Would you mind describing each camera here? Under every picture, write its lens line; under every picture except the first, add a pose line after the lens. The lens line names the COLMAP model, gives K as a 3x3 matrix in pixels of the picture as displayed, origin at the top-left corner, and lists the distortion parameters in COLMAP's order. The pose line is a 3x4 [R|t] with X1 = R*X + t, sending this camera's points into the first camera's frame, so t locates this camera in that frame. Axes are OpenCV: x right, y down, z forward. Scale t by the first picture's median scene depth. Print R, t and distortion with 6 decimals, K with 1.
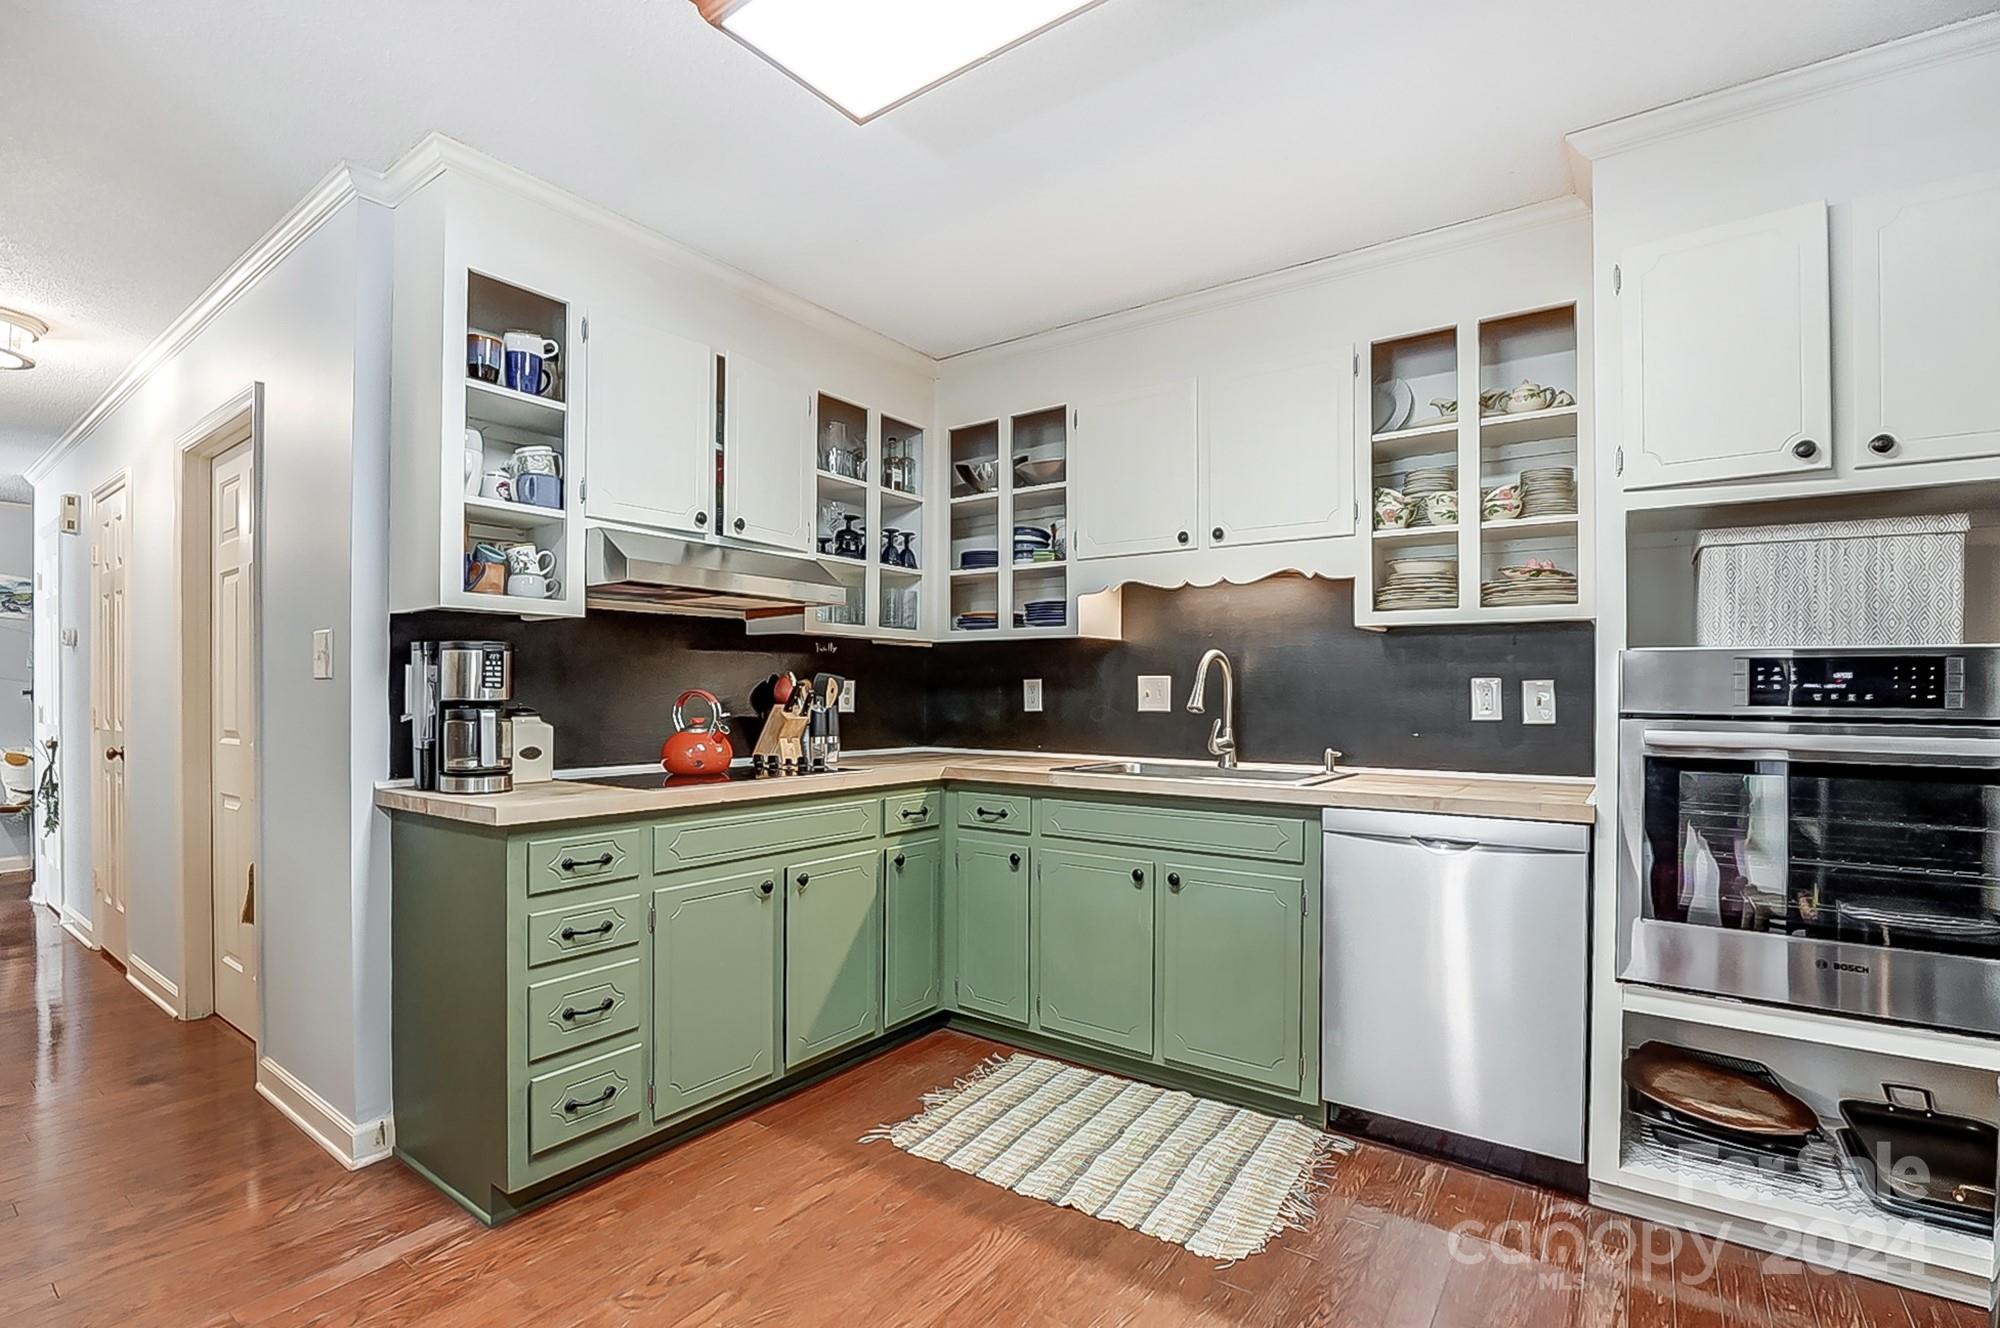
lens RADIAL K [[879.8, 0, 1037.4], [0, 879.8, 665.2], [0, 0, 1]] dist [-0.036692, 0.000540]
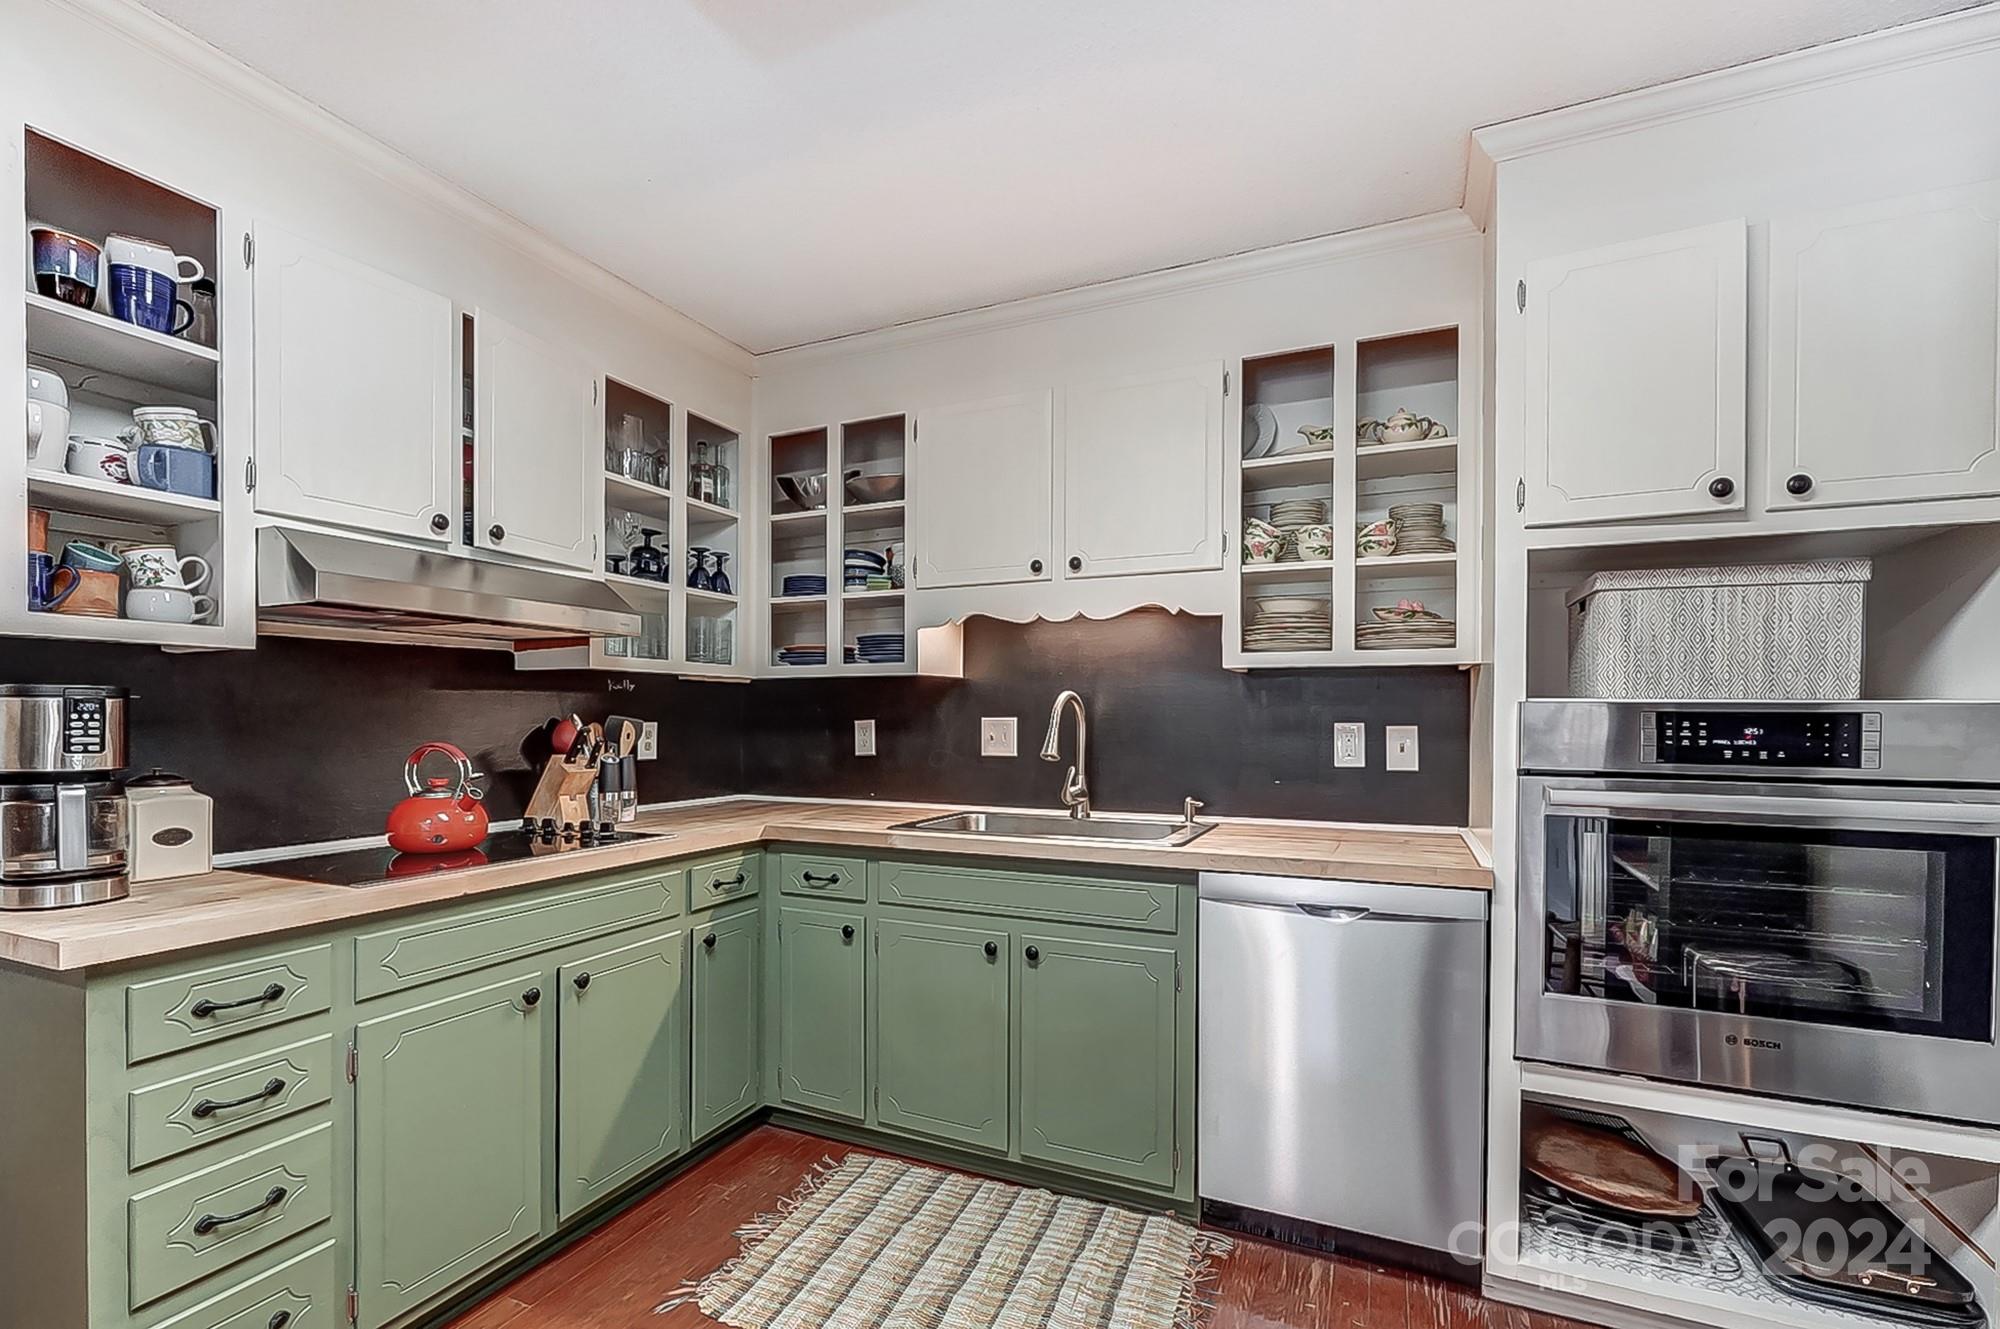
lens RADIAL K [[853.0, 0, 1009.5], [0, 853.0, 716.3], [0, 0, 1]] dist [-0.017194, 0.000768]
pose [[0.984995, 0.000533, 0.172584, -0.015129], [-0.005231, 0.999628, 0.026767, -0.017480], [-0.172506, -0.027269, 0.984631, 0.160249]]
